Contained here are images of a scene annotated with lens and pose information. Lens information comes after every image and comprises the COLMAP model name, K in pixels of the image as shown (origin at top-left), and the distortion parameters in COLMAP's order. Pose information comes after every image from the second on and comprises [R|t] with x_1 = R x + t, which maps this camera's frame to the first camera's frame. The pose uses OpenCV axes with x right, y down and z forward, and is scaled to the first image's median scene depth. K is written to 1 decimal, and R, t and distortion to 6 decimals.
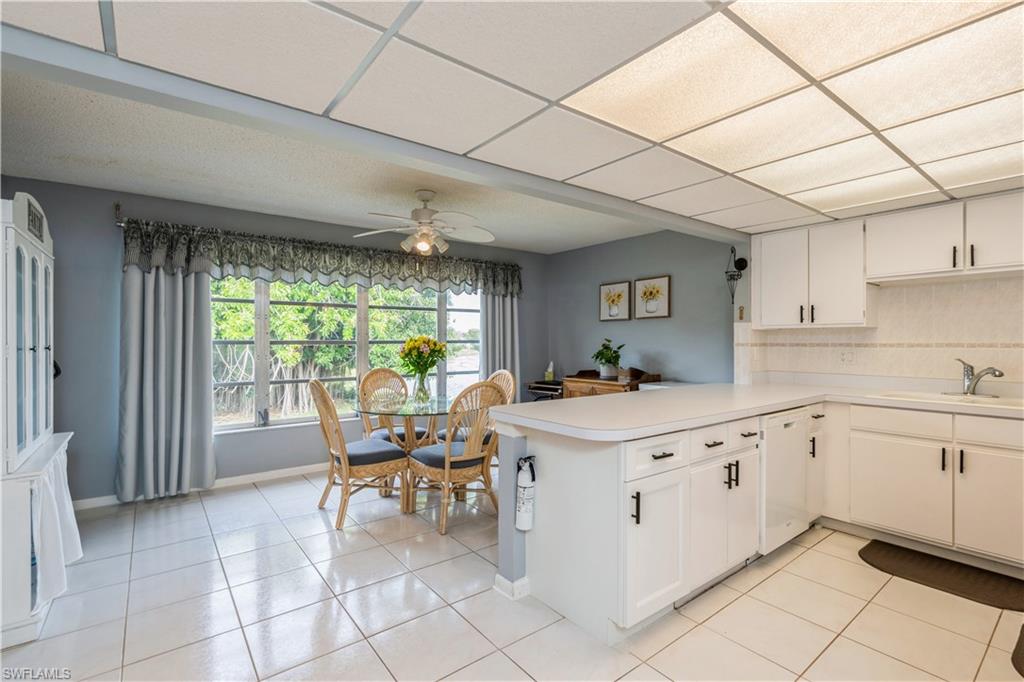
lens RADIAL K [[468.3, 0, 512.0], [0, 468.3, 341.0], [0, 0, 1]] dist [-0.003259, 0.000578]
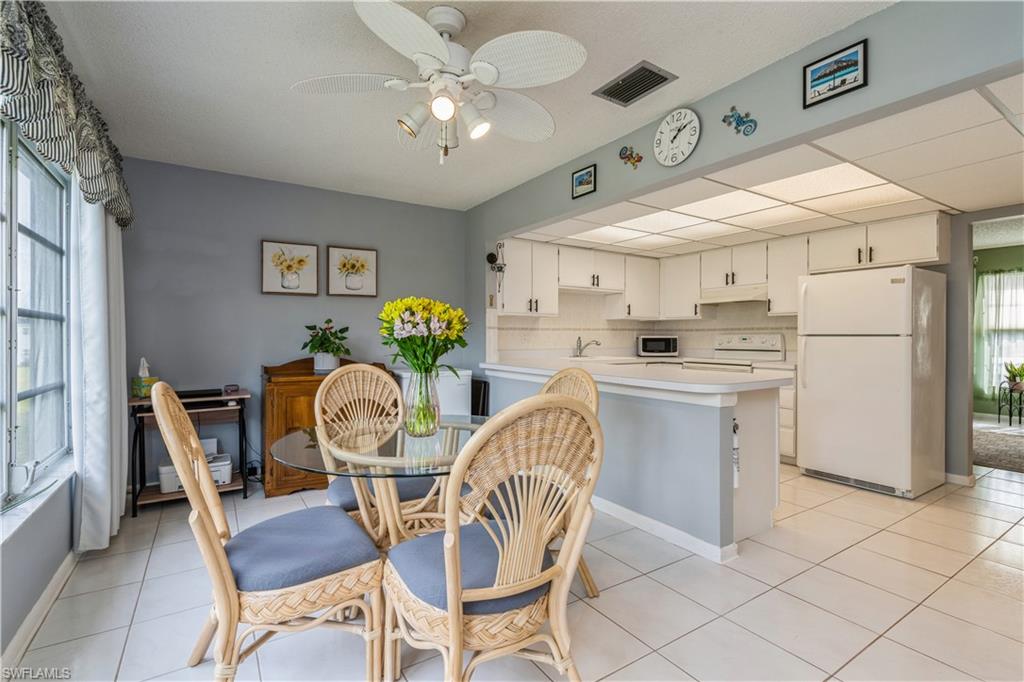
lens RADIAL K [[468.3, 0, 512.0], [0, 468.3, 341.0], [0, 0, 1]] dist [-0.003259, 0.000578]
pose [[0.086475, -0.008609, 0.996217, -0.665109], [-0.000894, 0.999962, 0.008719, 0.030294], [-0.996254, -0.001644, 0.086464, 0.849215]]
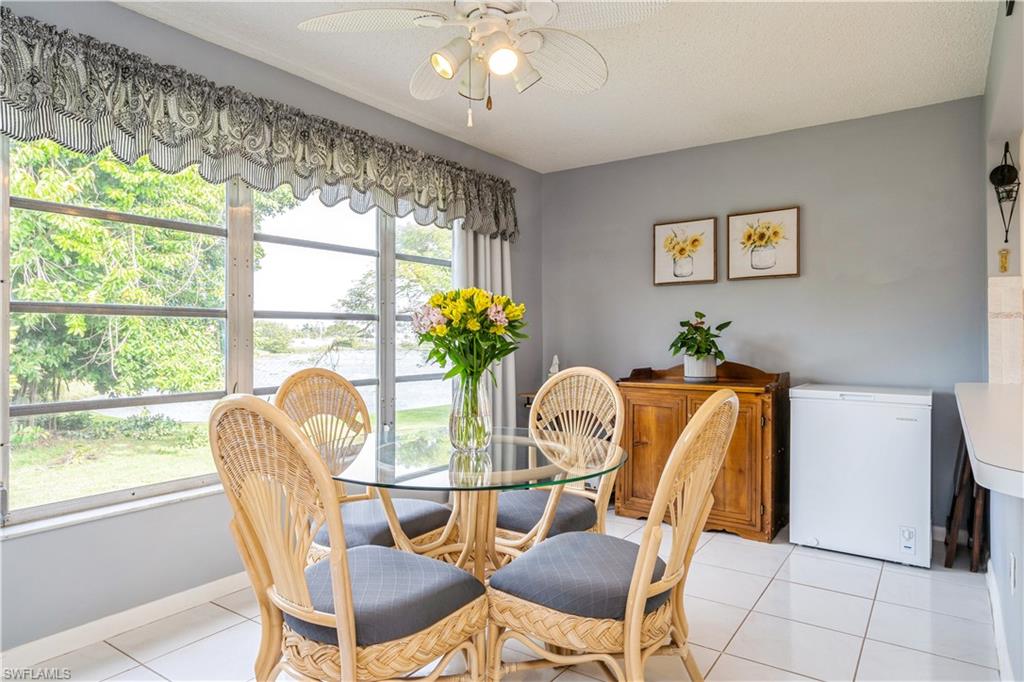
lens RADIAL K [[620.6, 0, 511.0], [0, 620.6, 335.9], [0, 0, 1]] dist [0.006907, 0.001928]
pose [[0.954821, -0.001267, 0.297179, -0.317316], [0.002239, 0.999993, -0.002930, 0.034153], [-0.297173, 0.003463, 0.954817, 0.448135]]
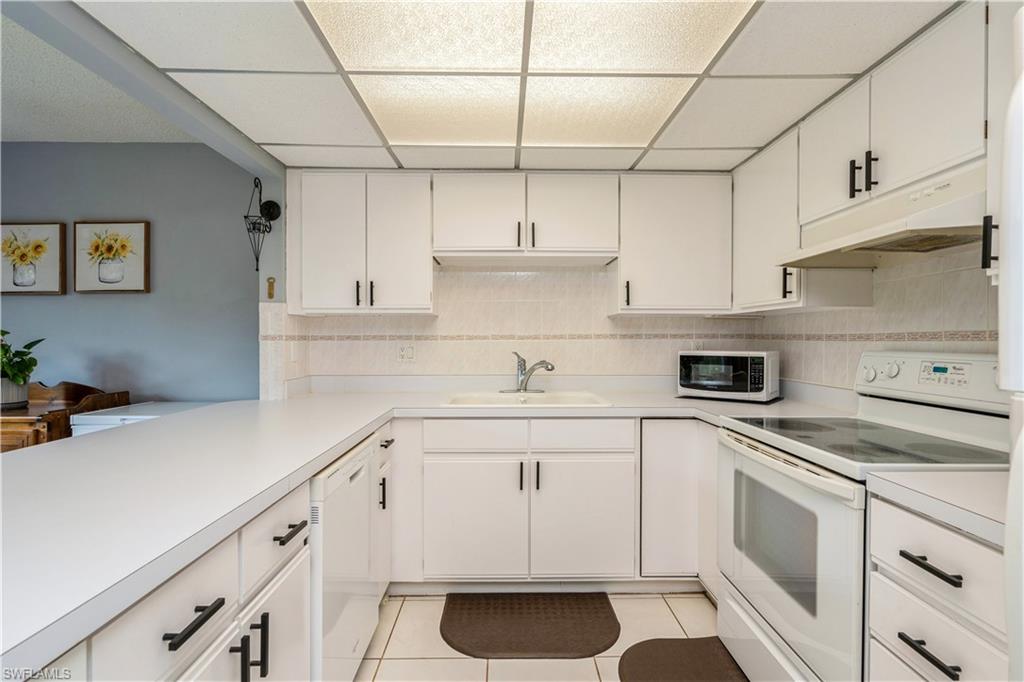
lens RADIAL K [[473.6, 0, 509.2], [0, 473.6, 339.3], [0, 0, 1]] dist [-0.002523, 0.000054]
pose [[0.601898, -0.002376, 0.798570, 0.172357], [0.000726, 0.999997, 0.002428, 0.008792], [-0.798573, -0.000881, 0.601897, 0.356259]]
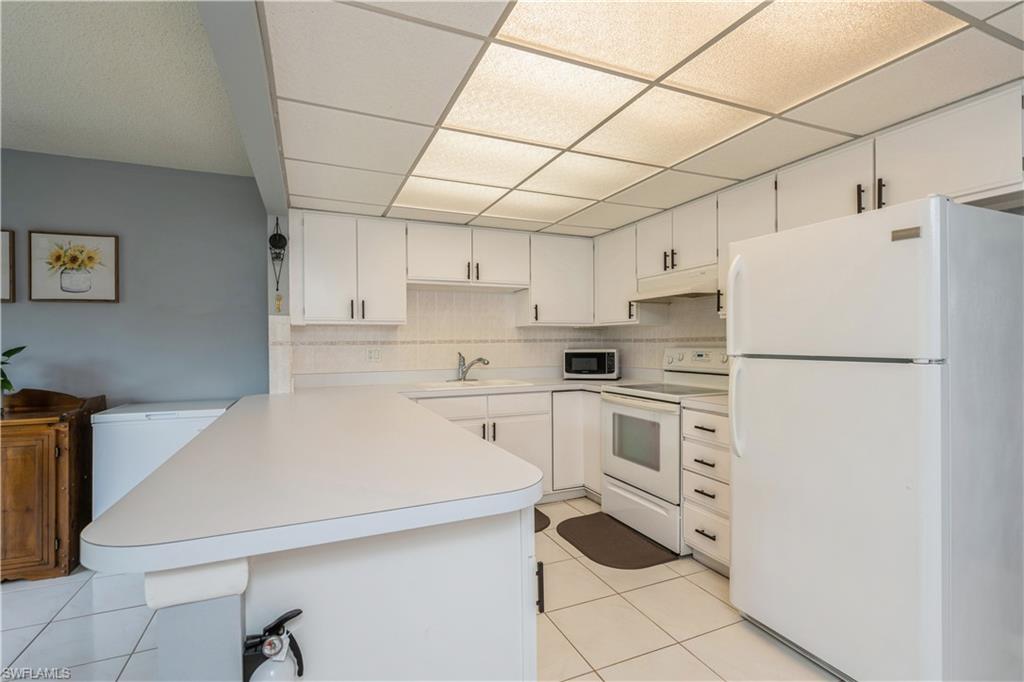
lens RADIAL K [[468.3, 0, 512.0], [0, 468.3, 341.0], [0, 0, 1]] dist [-0.003259, 0.000578]
pose [[0.246458, -0.000258, 0.969153, -0.177660], [0.008806, 0.999959, -0.001973, 0.008783], [-0.969113, 0.009021, 0.246450, 0.425075]]
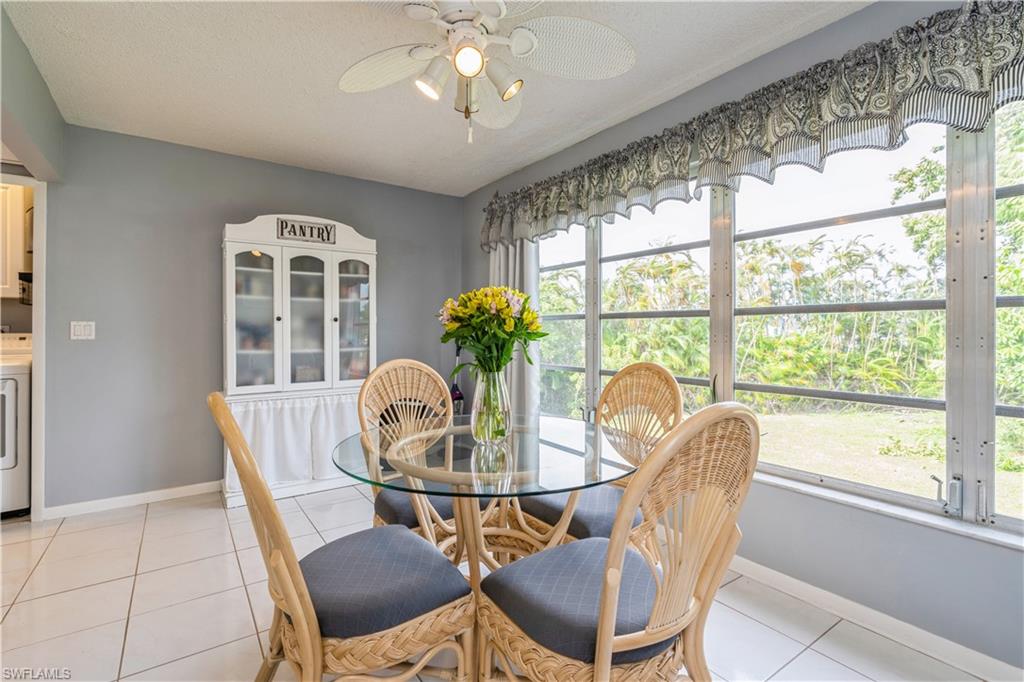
lens RADIAL K [[478.5, 0, 510.5], [0, 478.5, 333.1], [0, 0, 1]] dist [0.026748, -0.000125]
pose [[-0.048798, 0.001430, -0.998808, 0.263002], [-0.002058, 0.999997, 0.001532, 0.032224], [0.998807, 0.002130, -0.048794, 1.022980]]
